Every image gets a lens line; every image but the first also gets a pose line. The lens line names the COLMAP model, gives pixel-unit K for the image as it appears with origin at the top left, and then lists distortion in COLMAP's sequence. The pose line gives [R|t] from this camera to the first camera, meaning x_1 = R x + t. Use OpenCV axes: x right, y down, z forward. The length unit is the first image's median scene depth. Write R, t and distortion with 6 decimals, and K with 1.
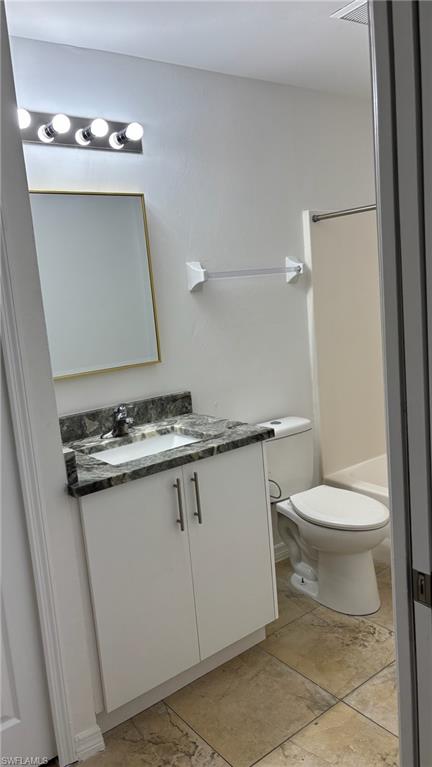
lens RADIAL K [[585.9, 0, 216.4], [0, 585.9, 383.2], [0, 0, 1]] dist [0.005344, -0.010226]
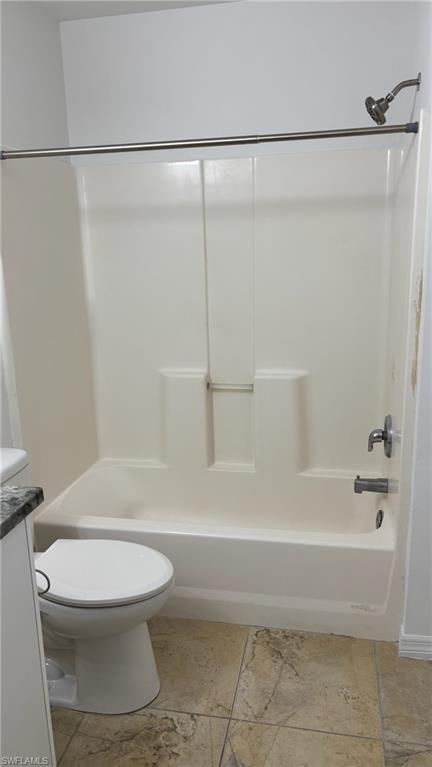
lens RADIAL K [[585.9, 0, 215.5], [0, 585.9, 383.2], [0, 0, 1]] dist [0.005344, -0.010226]
pose [[0.748201, -0.088727, 0.657512, -0.134477], [0.068755, 0.996051, 0.056172, -0.044831], [-0.659900, 0.003179, 0.751347, 0.378568]]
